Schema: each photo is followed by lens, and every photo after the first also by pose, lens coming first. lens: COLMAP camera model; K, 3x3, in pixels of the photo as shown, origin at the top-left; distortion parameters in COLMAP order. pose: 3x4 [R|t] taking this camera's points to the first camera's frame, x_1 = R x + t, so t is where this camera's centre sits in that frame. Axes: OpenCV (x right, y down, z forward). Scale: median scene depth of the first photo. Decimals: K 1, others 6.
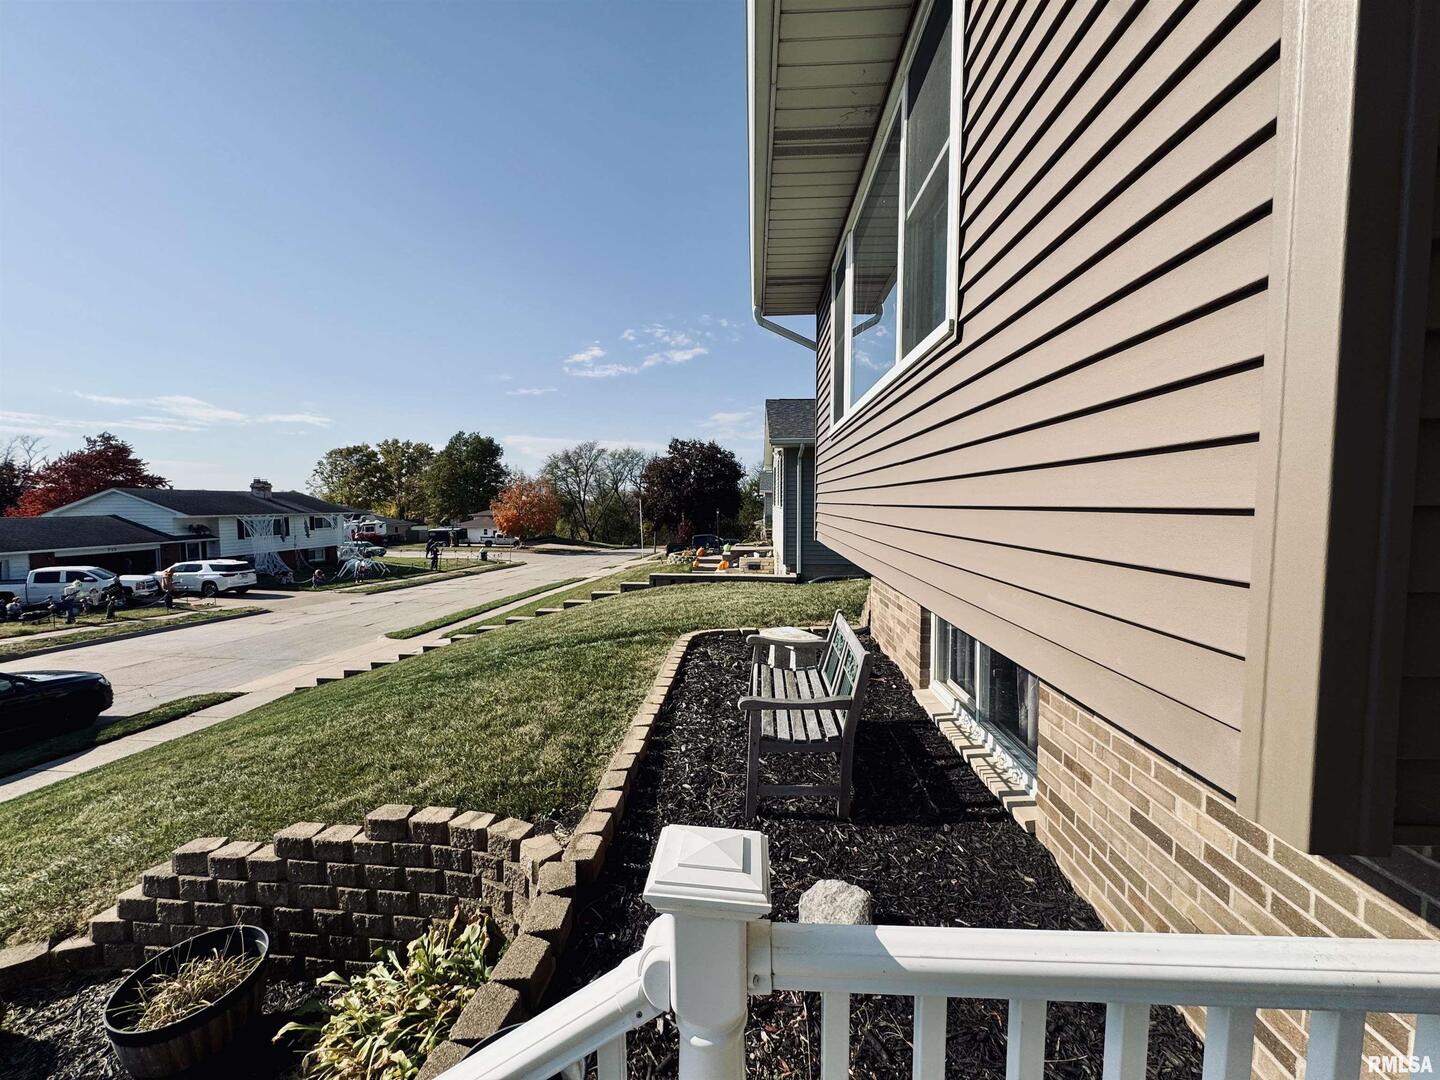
lens RADIAL K [[592.8, 0, 719.6], [0, 592.8, 536.0], [0, 0, 1]] dist [-0.002571, 0.000120]
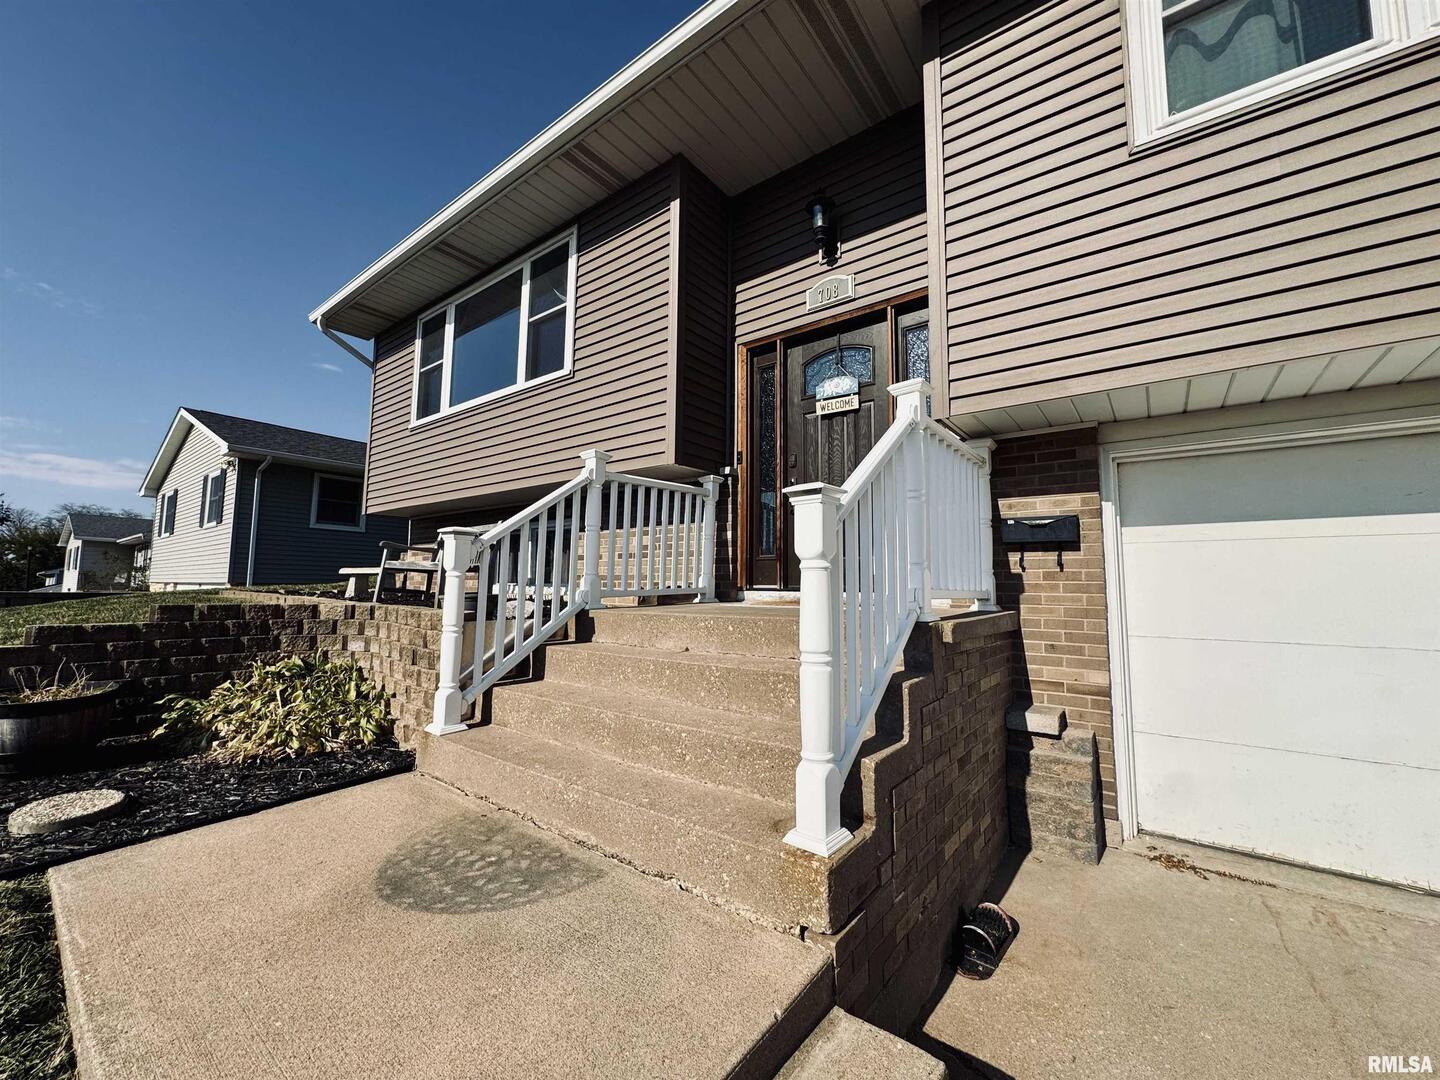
lens RADIAL K [[578.0, 0, 718.6], [0, 578.0, 534.9], [0, 0, 1]] dist [-0.000589, 0.000251]
pose [[0.565281, 0.088618, 0.820125, -0.949028], [0.029703, 0.991381, -0.127597, 0.529516], [-0.824364, 0.096488, 0.557777, -0.672538]]
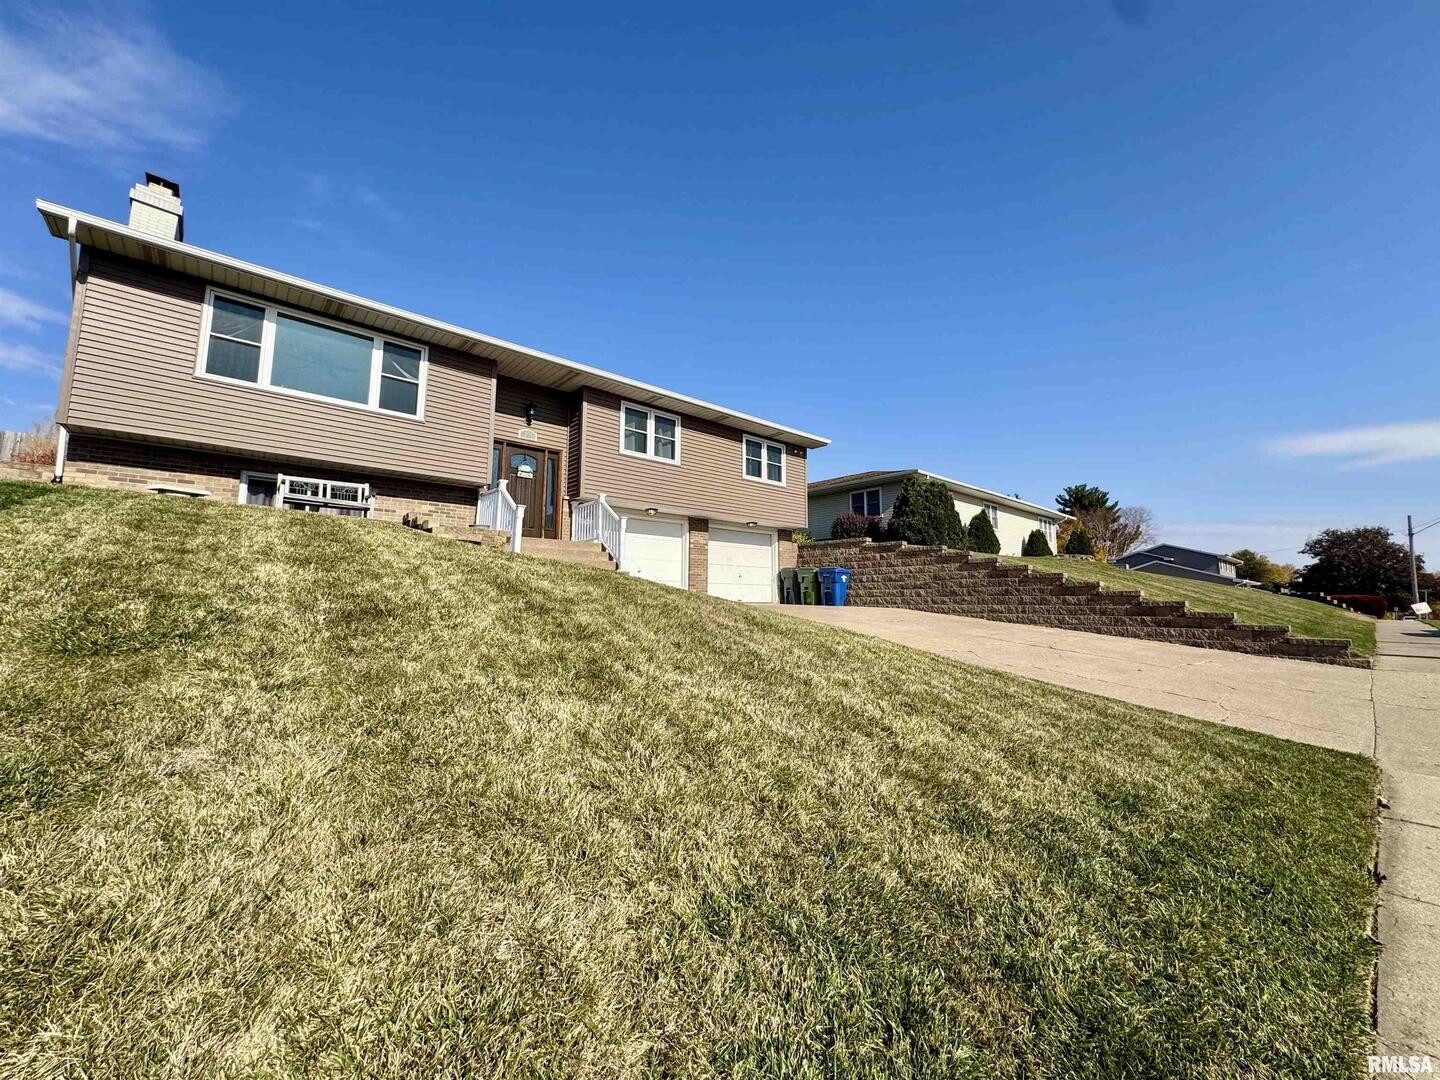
lens RADIAL K [[578.0, 0, 718.6], [0, 578.0, 534.9], [0, 0, 1]] dist [-0.000589, 0.000251]
pose [[-0.701751, 0.088383, 0.706919, -3.733309], [0.037112, 0.995463, -0.087617, 0.904929], [-0.711455, -0.035250, -0.701847, 2.014112]]
